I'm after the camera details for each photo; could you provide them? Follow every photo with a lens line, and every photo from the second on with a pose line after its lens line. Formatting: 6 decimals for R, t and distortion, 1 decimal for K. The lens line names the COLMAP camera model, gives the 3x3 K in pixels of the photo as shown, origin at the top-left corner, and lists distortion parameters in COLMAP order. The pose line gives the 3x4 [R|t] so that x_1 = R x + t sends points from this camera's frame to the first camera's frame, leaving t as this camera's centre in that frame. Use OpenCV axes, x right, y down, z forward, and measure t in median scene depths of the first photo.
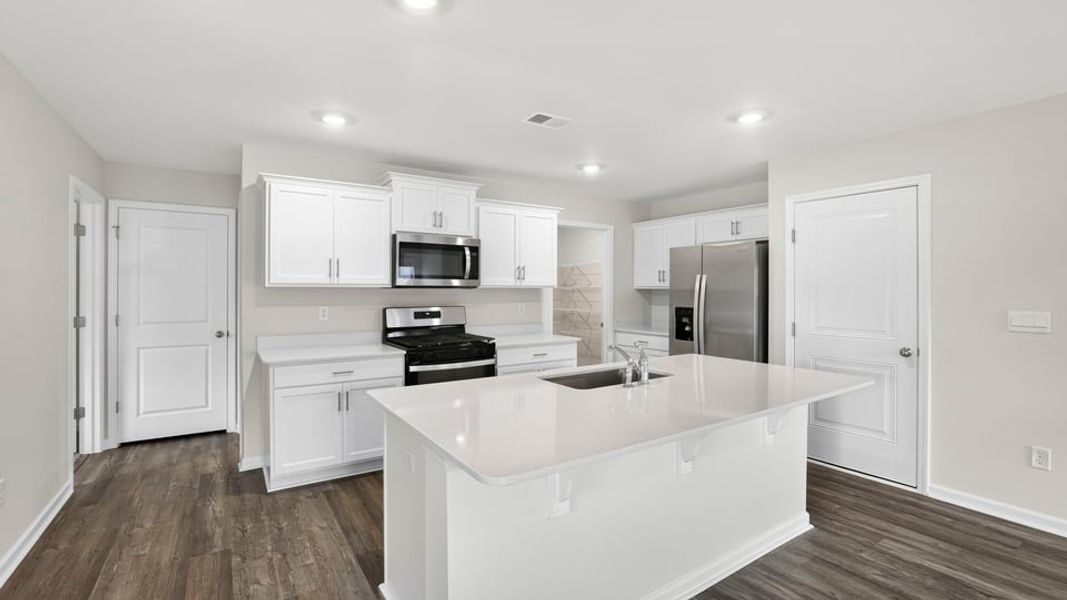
lens RADIAL K [[461.7, 0, 524.4], [0, 461.7, 296.5], [0, 0, 1]] dist [-0.023611, 0.003268]
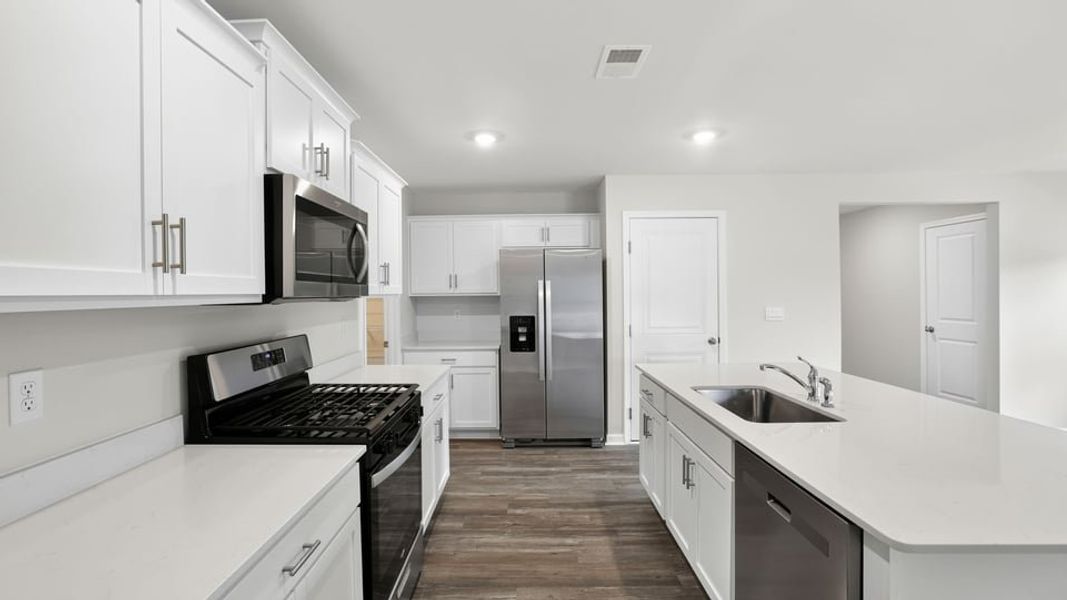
lens RADIAL K [[461.7, 0, 520.6], [0, 461.7, 298.1], [0, 0, 1]] dist [-0.023611, 0.003268]
pose [[0.564605, -0.018032, 0.825164, -0.451560], [0.023281, 0.999711, 0.005917, -0.018948], [-0.825033, 0.015870, 0.564862, 0.528819]]
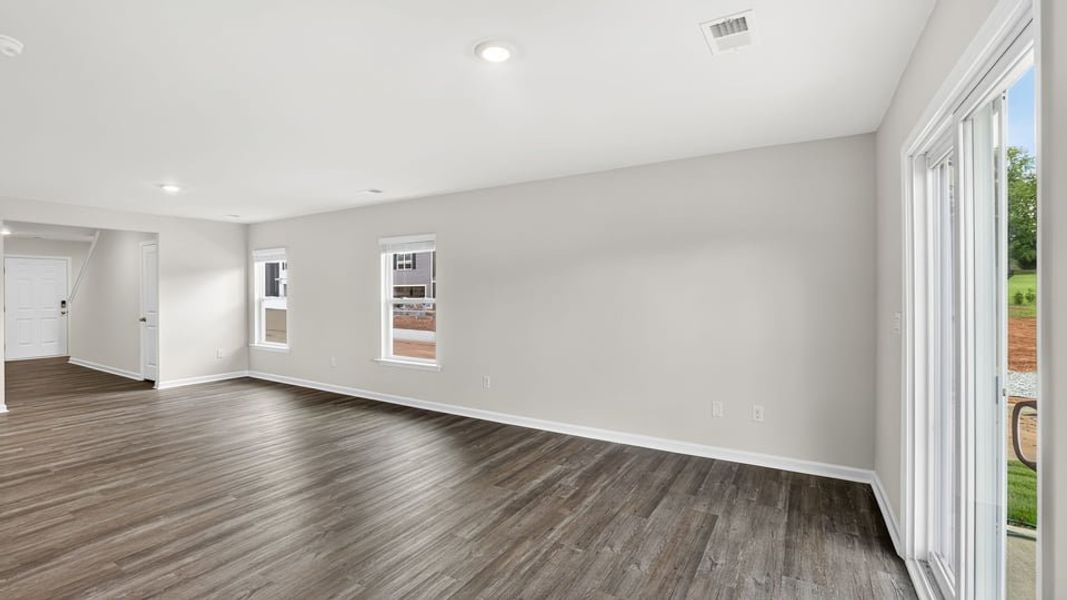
lens RADIAL K [[461.7, 0, 512.0], [0, 461.7, 292.5], [0, 0, 1]] dist [-0.023611, 0.003268]
pose [[-0.417782, 0.001355, 0.908547, -0.918907], [0.001746, 0.999998, -0.000688, 0.001585], [-0.908546, 0.001299, -0.417783, -0.241104]]
